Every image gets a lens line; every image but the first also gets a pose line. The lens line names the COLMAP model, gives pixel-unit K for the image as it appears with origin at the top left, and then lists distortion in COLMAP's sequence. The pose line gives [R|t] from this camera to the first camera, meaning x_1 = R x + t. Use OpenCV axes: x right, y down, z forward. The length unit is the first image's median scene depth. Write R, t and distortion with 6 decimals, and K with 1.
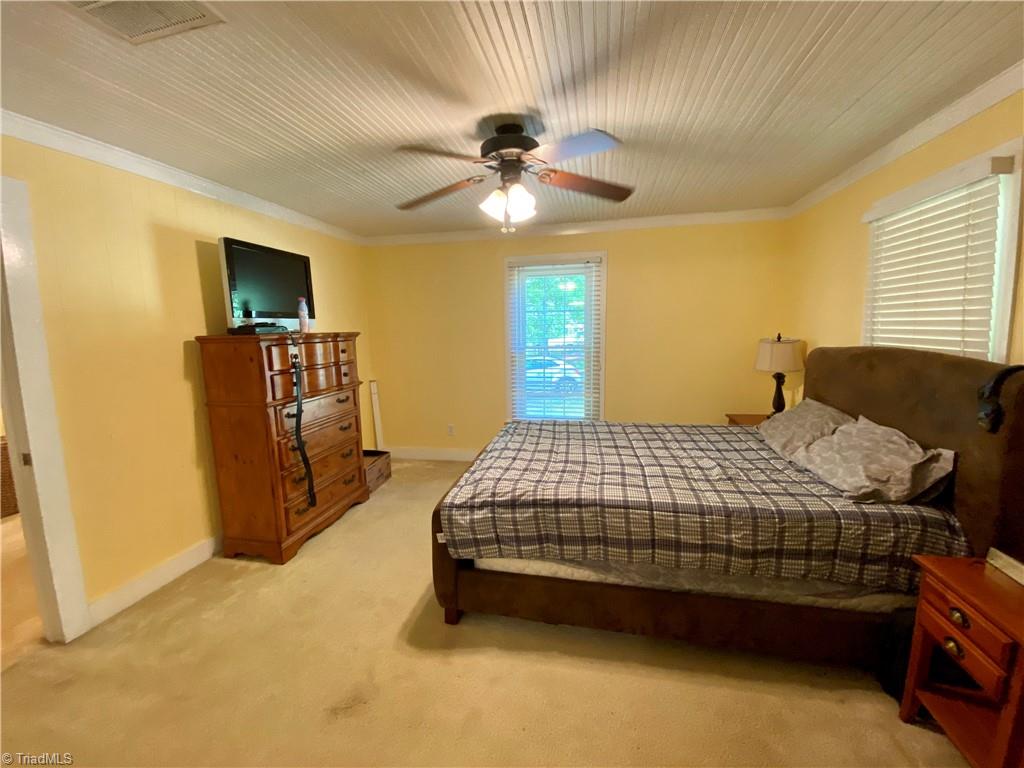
lens RADIAL K [[434.0, 0, 507.8], [0, 434.0, 379.7], [0, 0, 1]] dist [-0.025858, -0.000349]
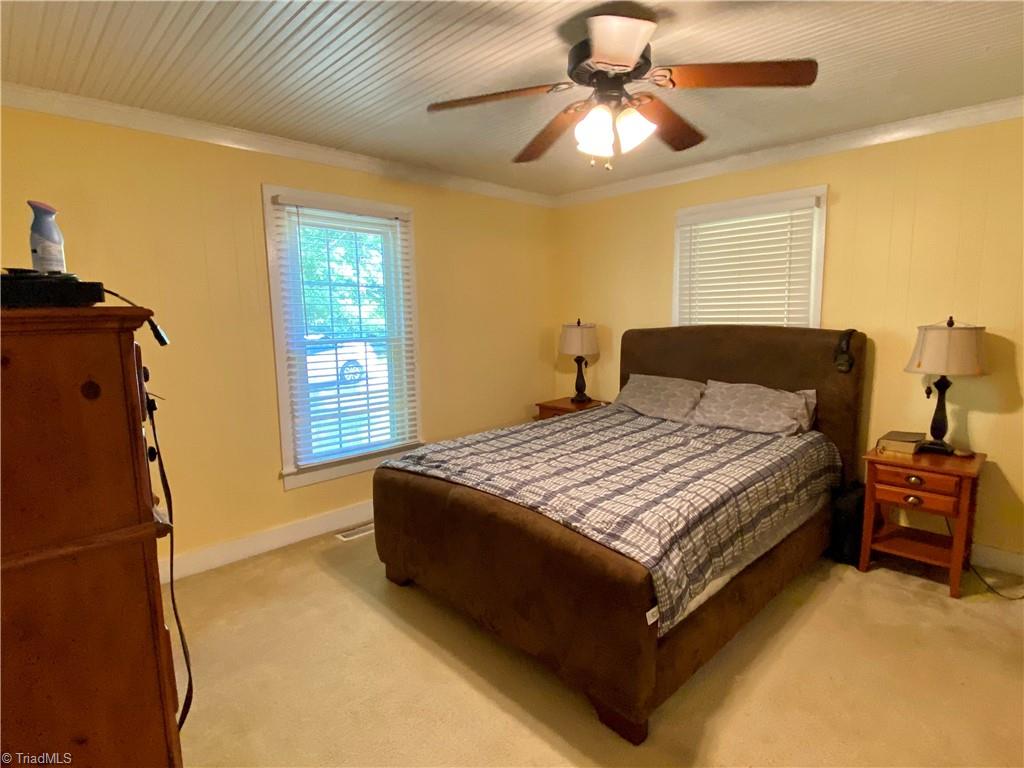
lens RADIAL K [[532.5, 0, 509.9], [0, 532.5, 398.4], [0, 0, 1]] dist [0.000361, -0.031988]
pose [[0.530515, -0.117315, 0.839518, -0.889929], [0.105907, 0.991790, 0.071667, -0.040381], [-0.841033, 0.050891, 0.538584, 0.726101]]
